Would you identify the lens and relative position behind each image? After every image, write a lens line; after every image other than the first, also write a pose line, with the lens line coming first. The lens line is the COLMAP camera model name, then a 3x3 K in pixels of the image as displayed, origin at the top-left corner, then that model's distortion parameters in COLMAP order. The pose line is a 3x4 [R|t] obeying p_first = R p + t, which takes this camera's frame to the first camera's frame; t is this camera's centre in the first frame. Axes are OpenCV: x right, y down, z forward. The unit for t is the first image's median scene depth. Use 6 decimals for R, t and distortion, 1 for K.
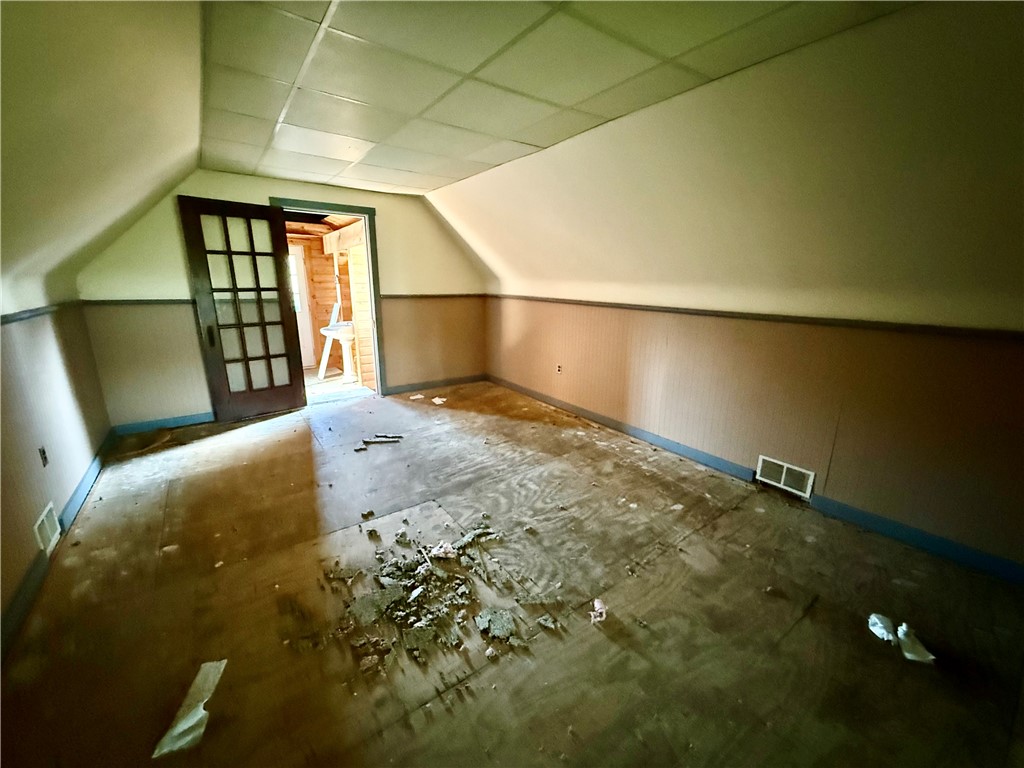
lens RADIAL K [[407.8, 0, 512.9], [0, 407.8, 384.7], [0, 0, 1]] dist [-0.000437, 0.000366]
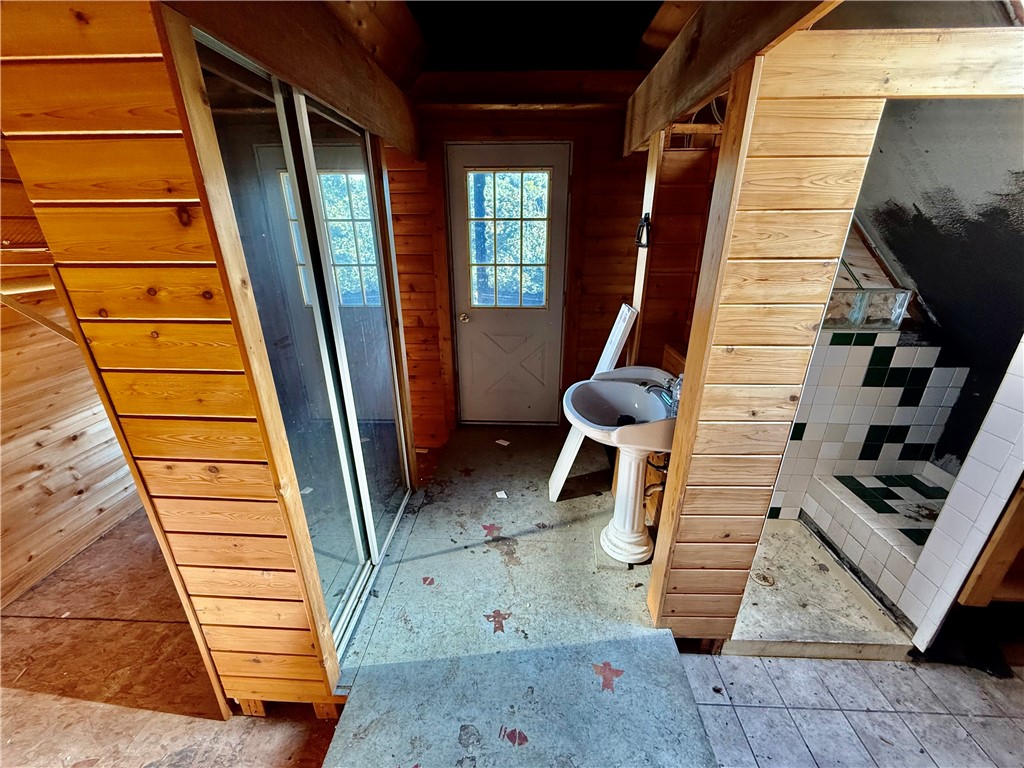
lens RADIAL K [[407.8, 0, 513.6], [0, 407.8, 385.6], [0, 0, 1]] dist [-0.000437, 0.000366]
pose [[0.791177, 0.223064, -0.569458, -0.297965], [-0.153627, 0.973745, 0.167986, -0.175385], [0.591978, -0.045423, 0.804673, 0.666686]]
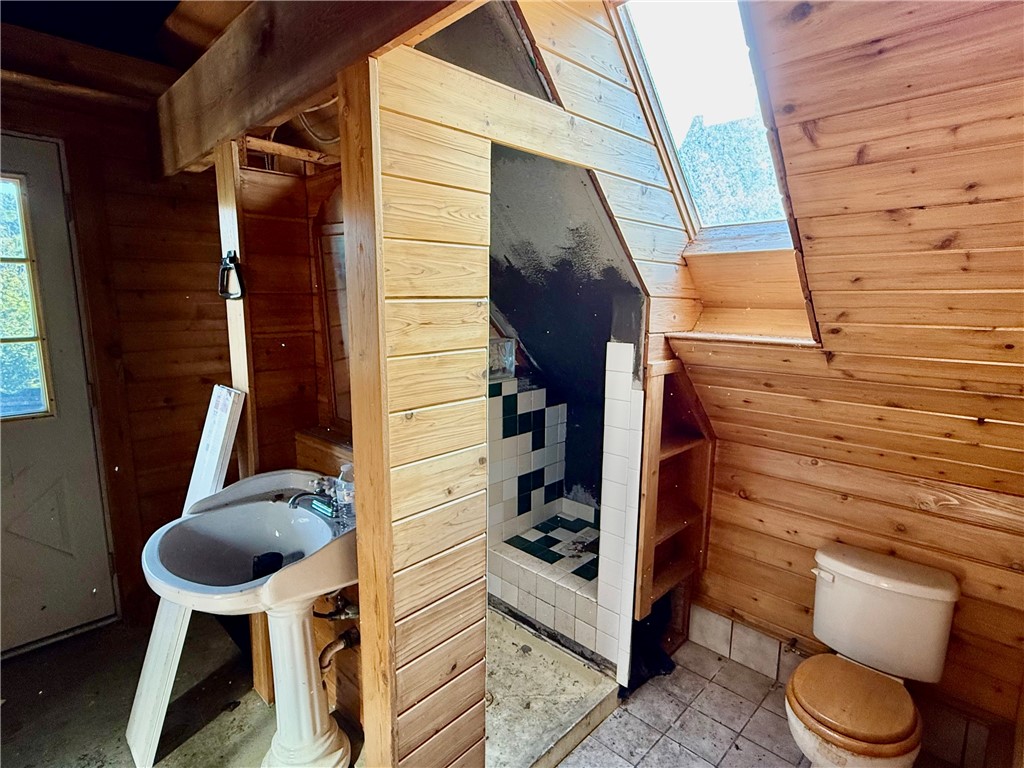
lens RADIAL K [[535.7, 0, 507.5], [0, 535.7, 385.3], [0, 0, 1]] dist [0.001195, -0.001521]
pose [[0.985745, -0.023399, 0.166613, -0.328431], [0.037843, 0.995743, -0.084052, -0.168504], [-0.163937, 0.089159, 0.982433, 0.689986]]
